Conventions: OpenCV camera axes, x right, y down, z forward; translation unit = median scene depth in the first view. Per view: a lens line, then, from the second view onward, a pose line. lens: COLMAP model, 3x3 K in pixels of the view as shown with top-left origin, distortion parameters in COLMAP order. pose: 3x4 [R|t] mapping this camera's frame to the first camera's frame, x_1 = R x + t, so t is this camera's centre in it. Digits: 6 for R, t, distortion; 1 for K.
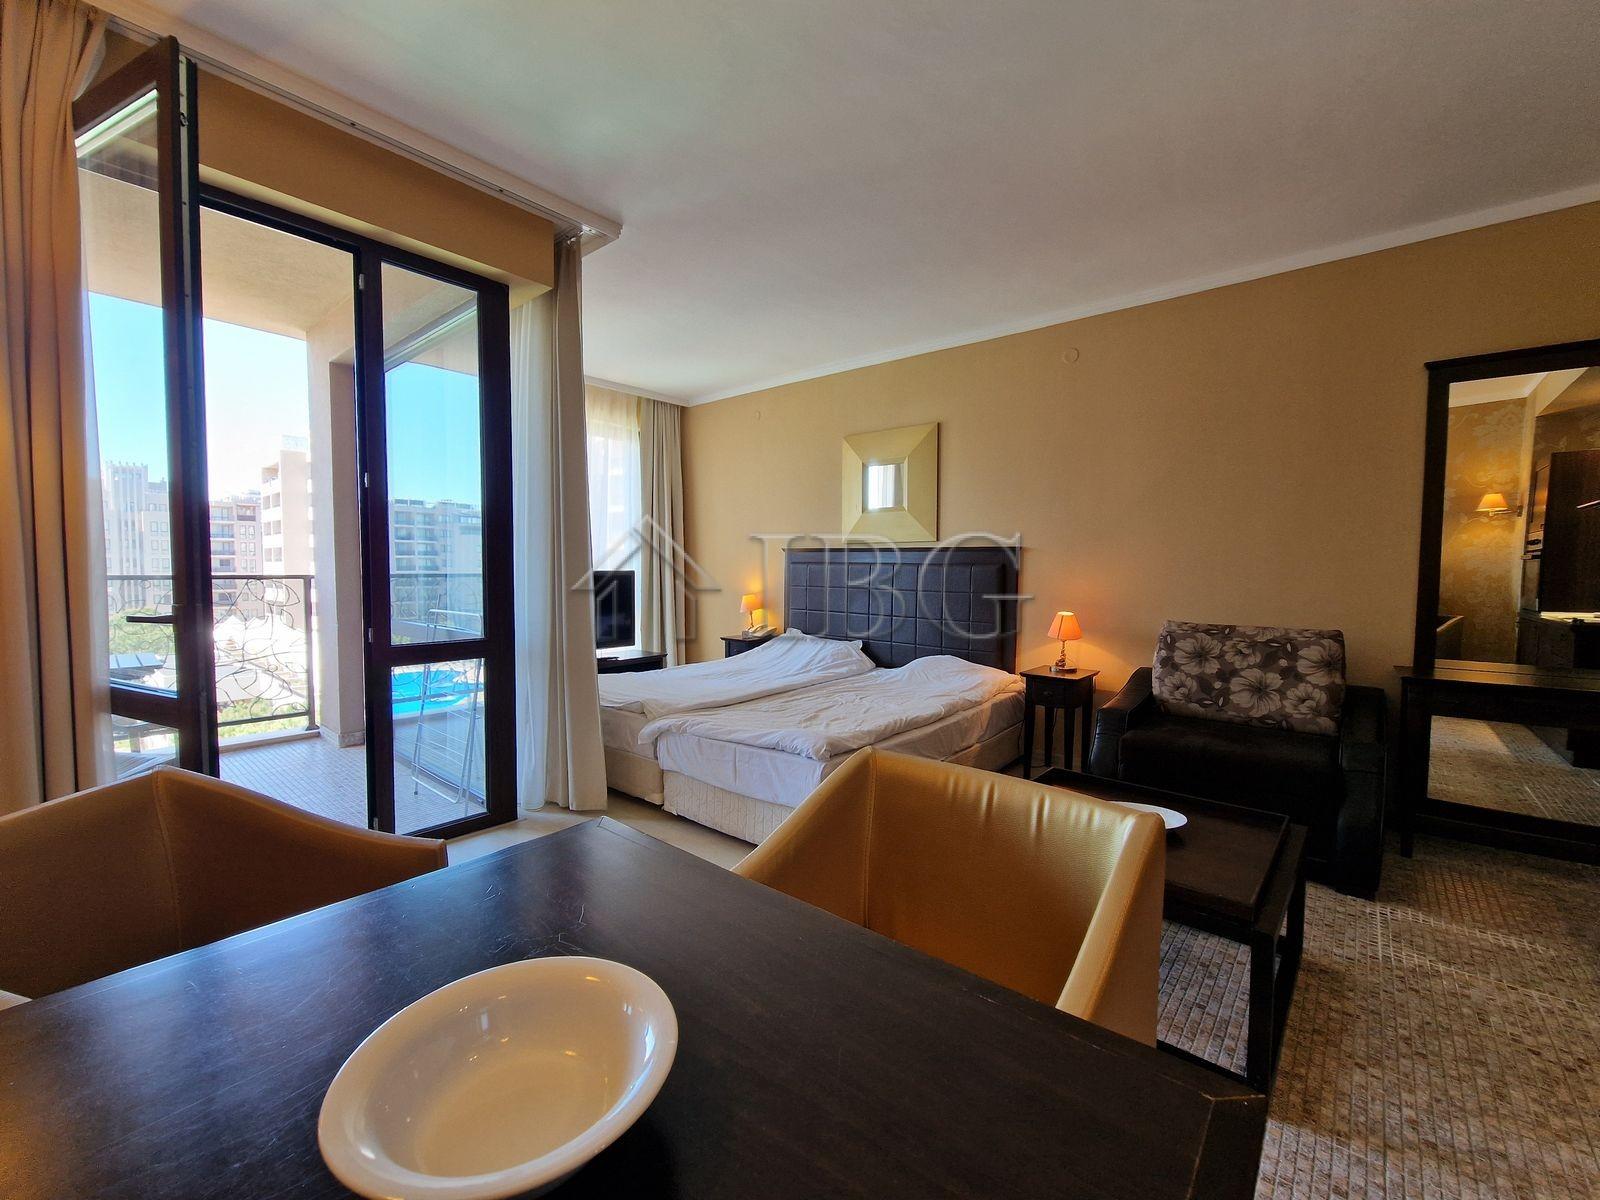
lens RADIAL K [[653.9, 0, 801.5], [0, 653.9, 603.4], [0, 0, 1]] dist [0.001080, -0.002930]
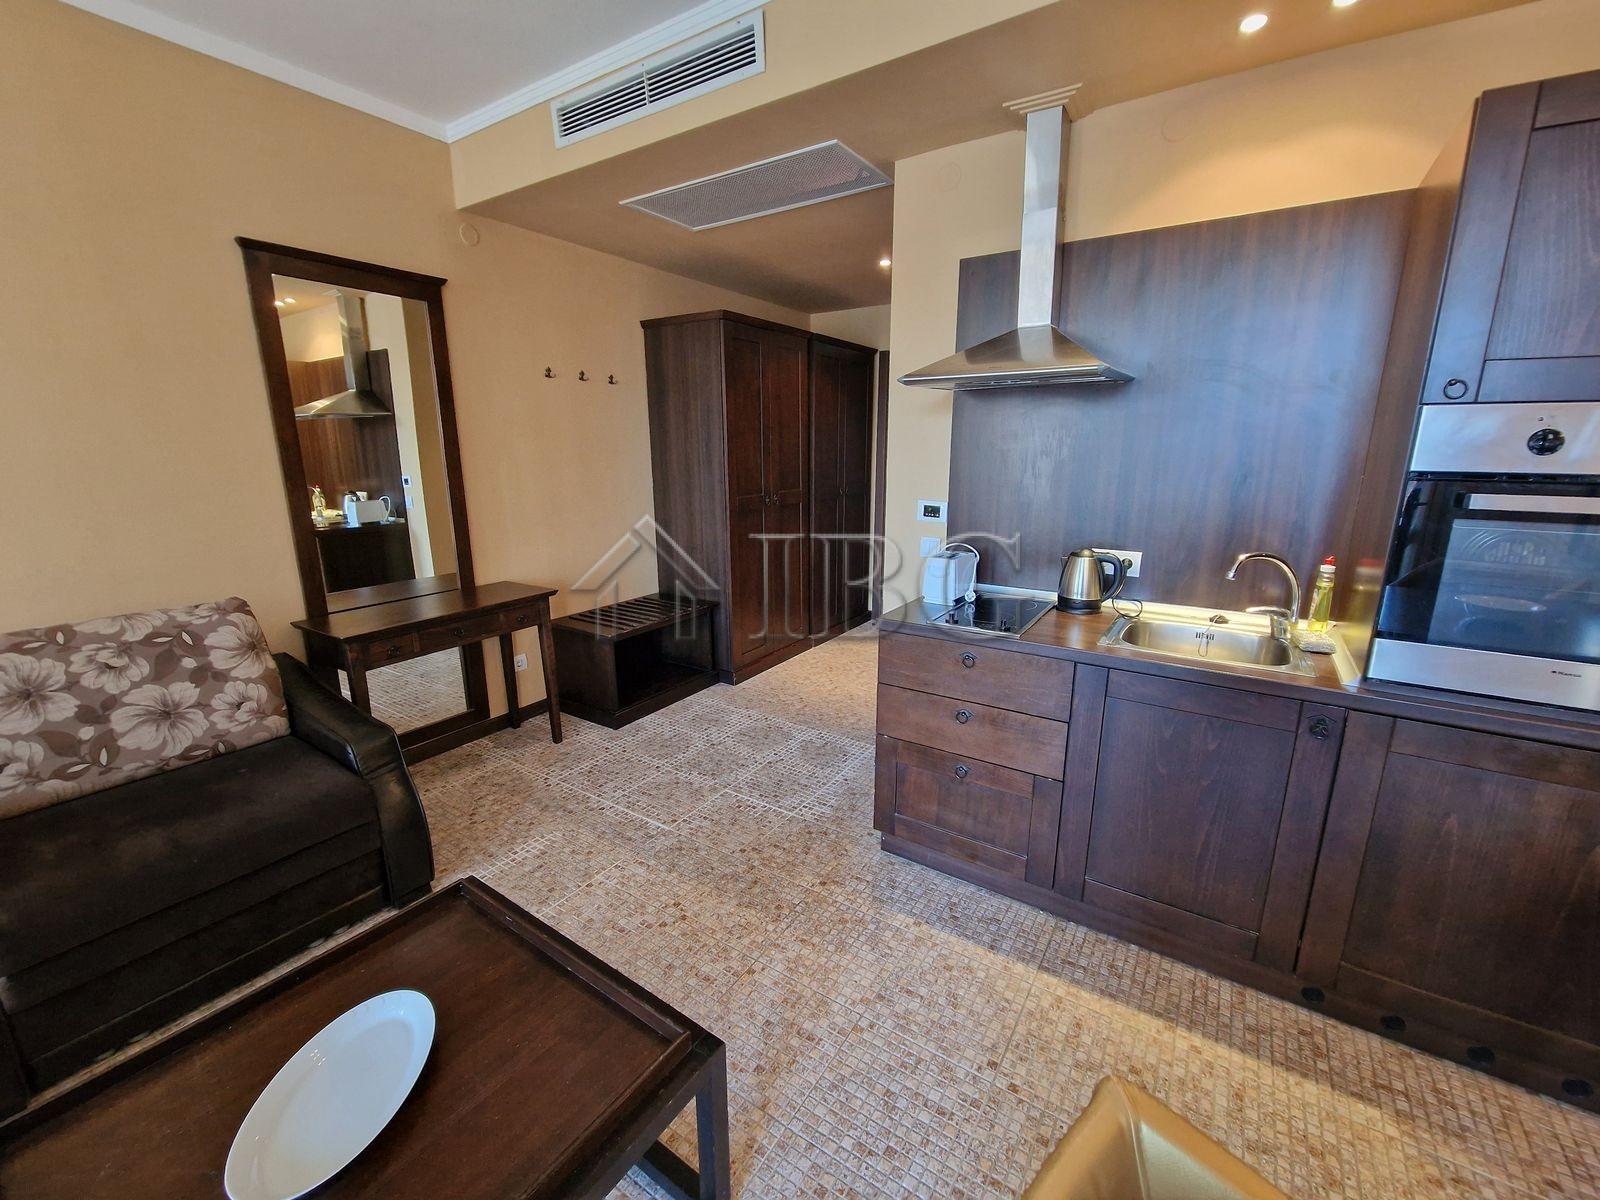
lens RADIAL K [[653.9, 0, 803.9], [0, 653.9, 596.7], [0, 0, 1]] dist [0.001080, -0.002930]
pose [[-0.128376, -0.227998, 0.965161, 0.025343], [0.054317, 0.970137, 0.236398, -0.092132], [-0.990237, 0.082773, -0.112158, 0.417170]]
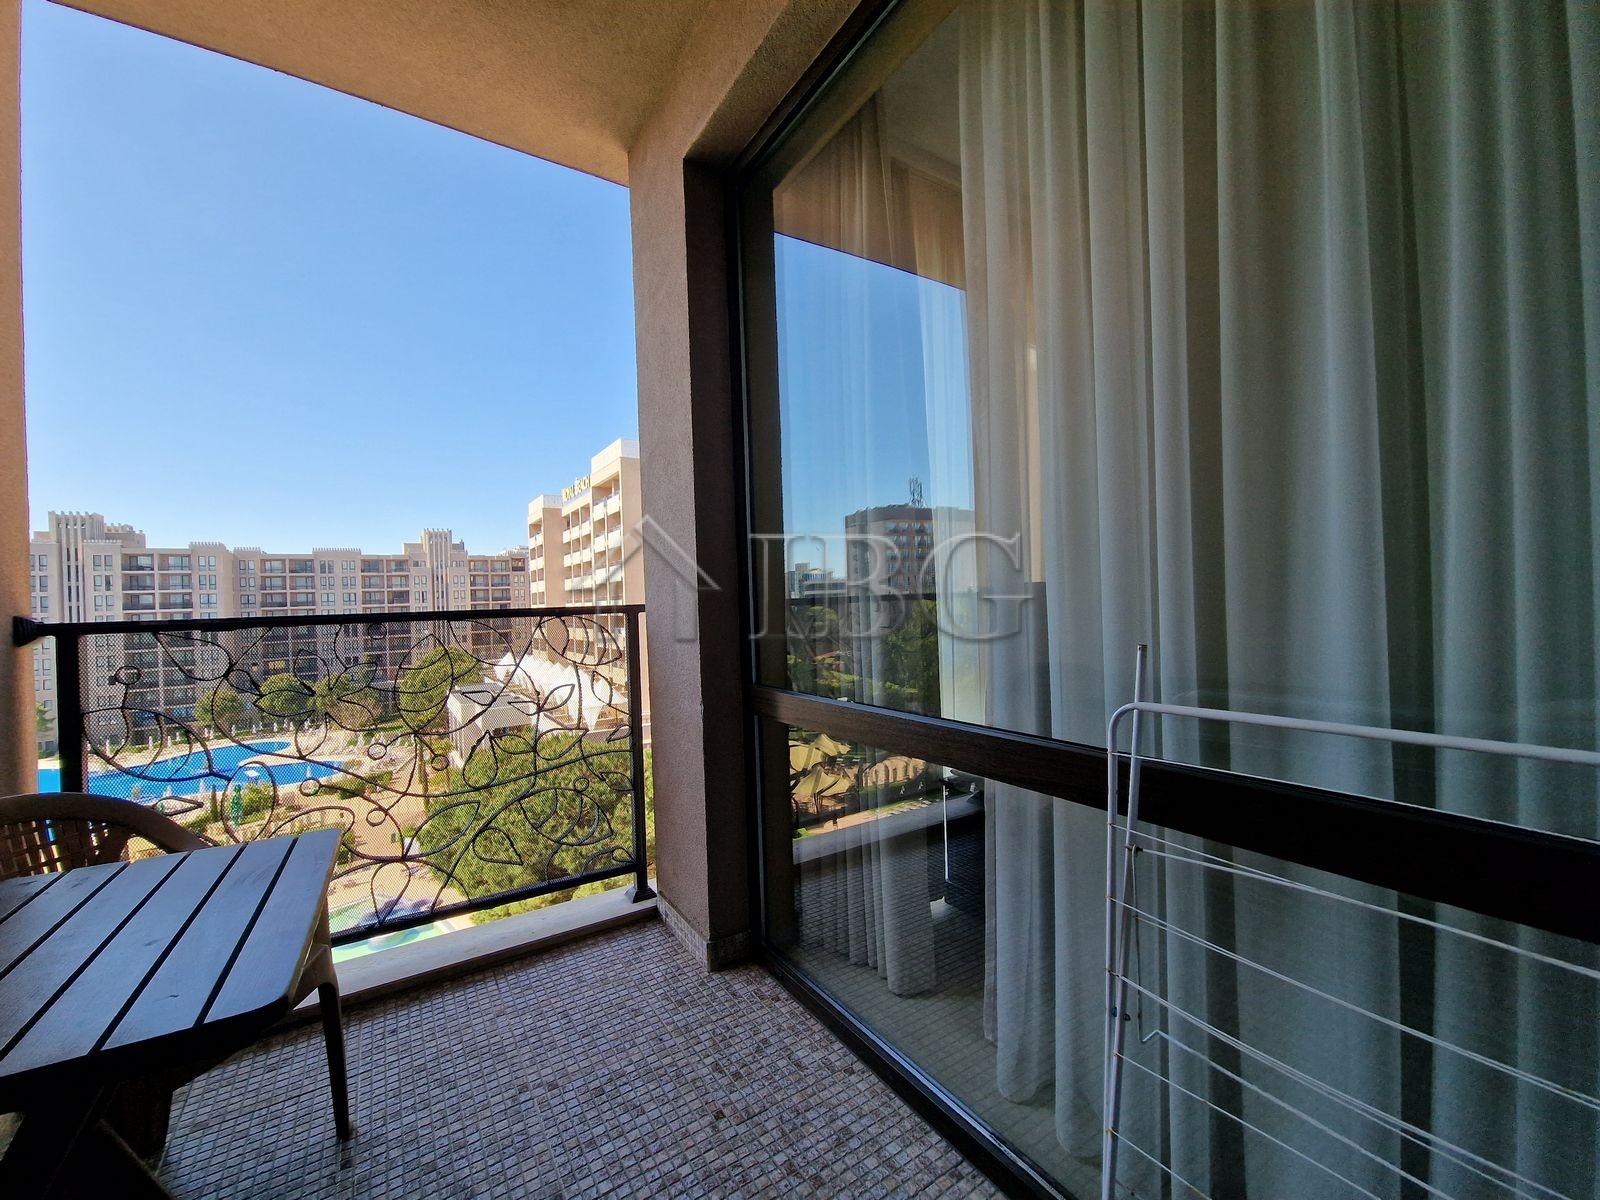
lens RADIAL K [[653.9, 0, 806.4], [0, 653.9, 600.8], [0, 0, 1]] dist [0.001080, -0.002930]
pose [[0.958011, -0.038919, -0.284078, -0.653448], [0.025835, 0.998432, -0.049661, -0.023083], [0.285565, 0.040236, 0.957514, 0.739643]]
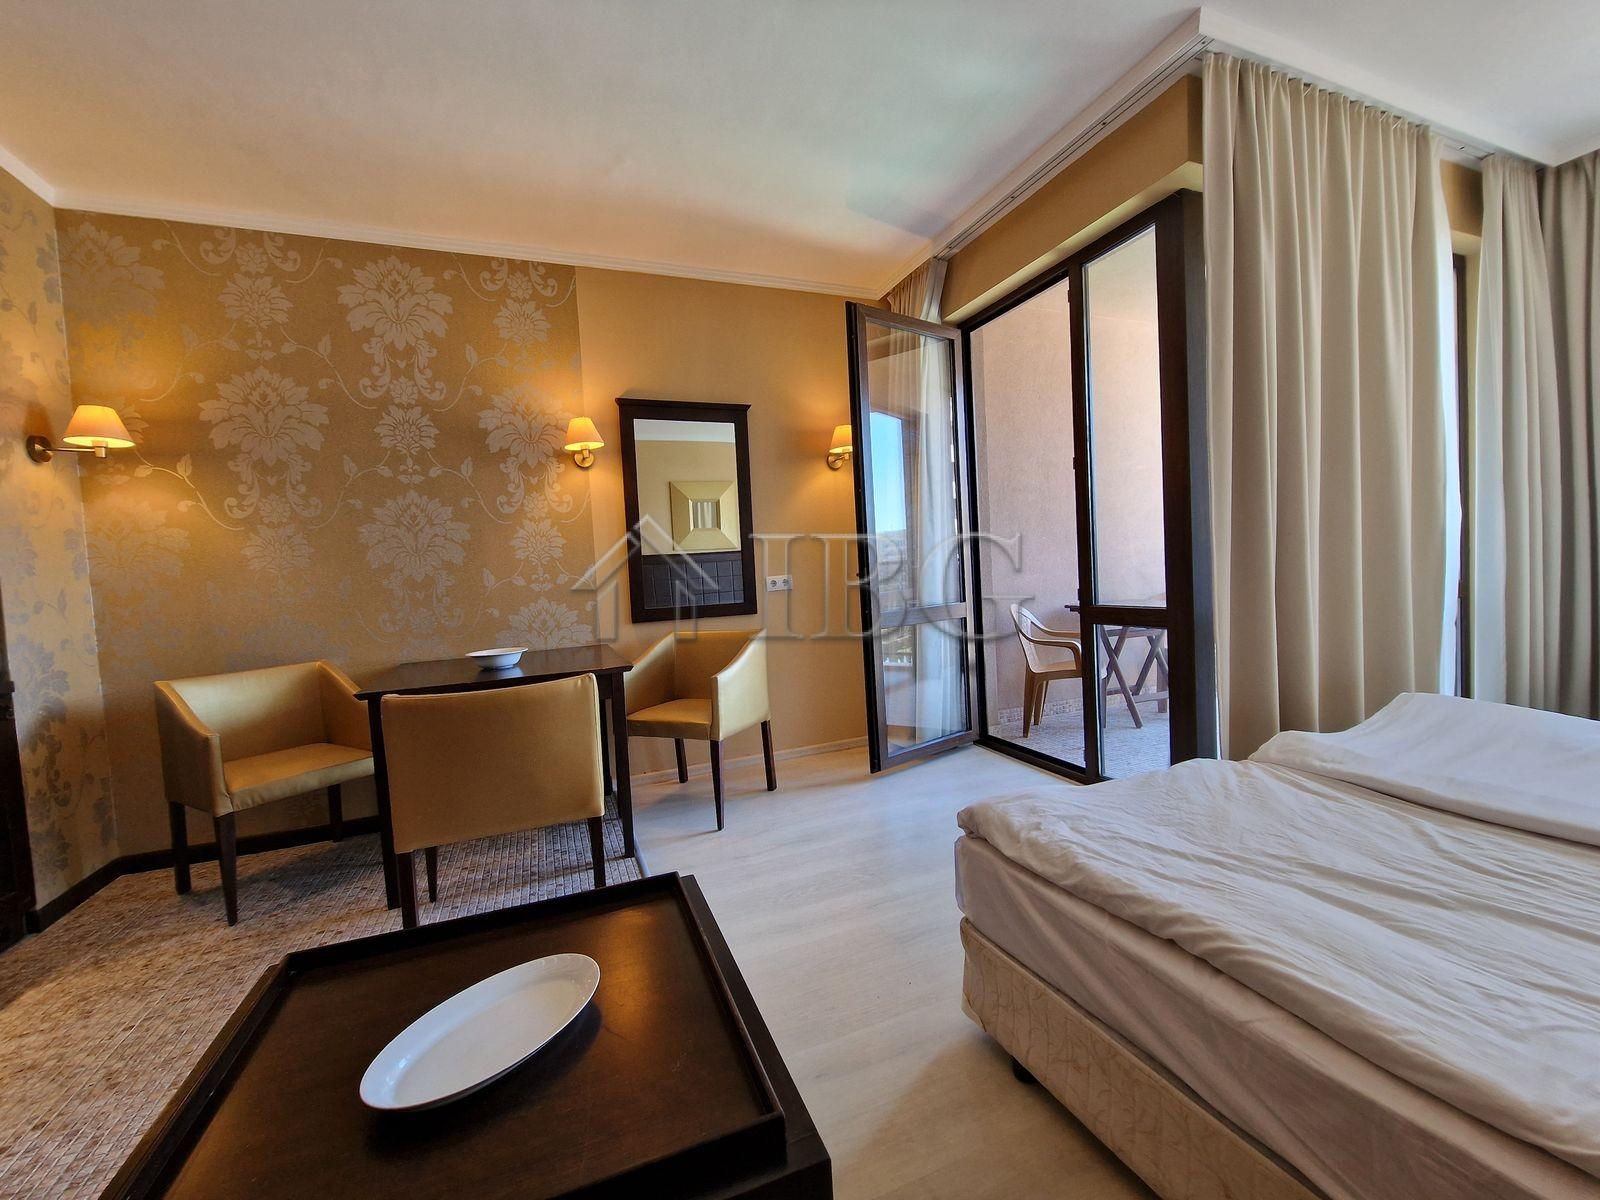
lens RADIAL K [[653.9, 0, 805.0], [0, 653.9, 600.1], [0, 0, 1]] dist [0.001080, -0.002930]
pose [[-0.455653, 0.060974, -0.888067, 0.503660], [0.003983, 0.997781, 0.066464, -0.016132], [0.890149, 0.026747, -0.454884, 0.892453]]
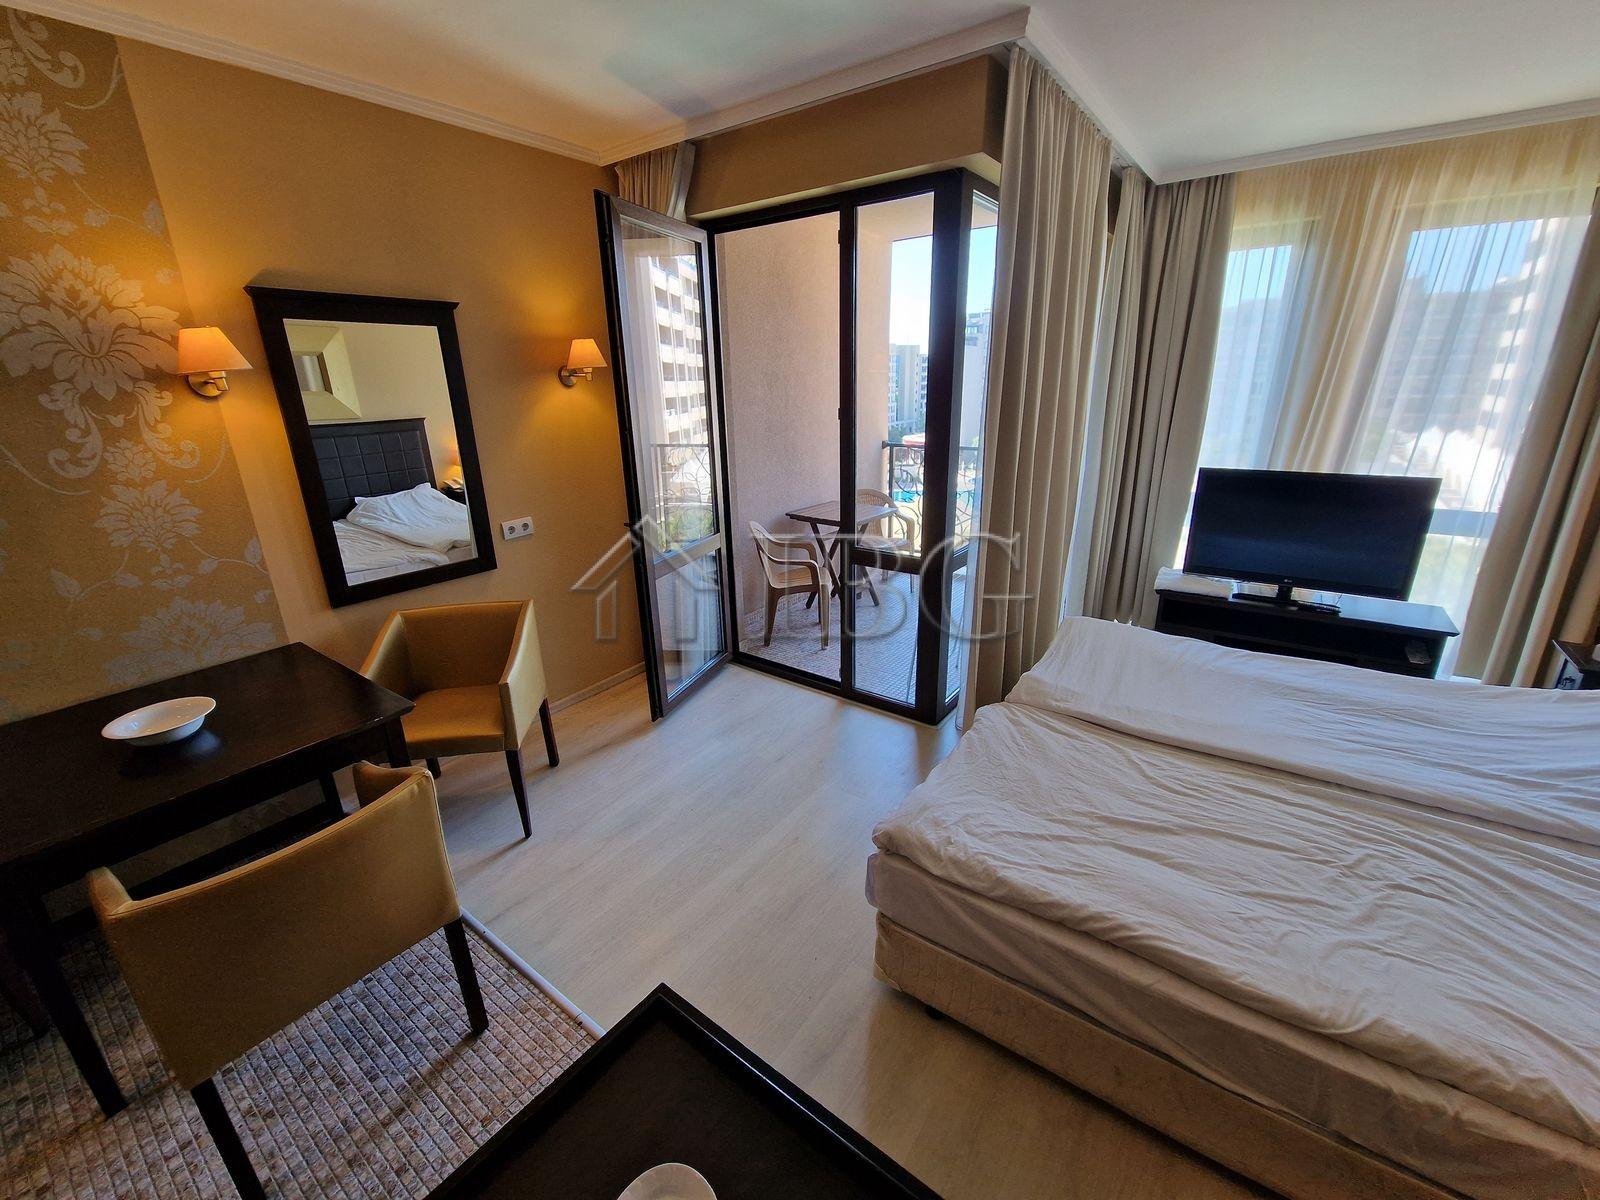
lens RADIAL K [[653.9, 0, 801.0], [0, 653.9, 599.3], [0, 0, 1]] dist [0.001080, -0.002930]
pose [[0.074692, 0.311869, -0.947185, 0.490286], [-0.031801, 0.950100, 0.310321, -0.188666], [0.996699, 0.006943, 0.080883, 0.667067]]
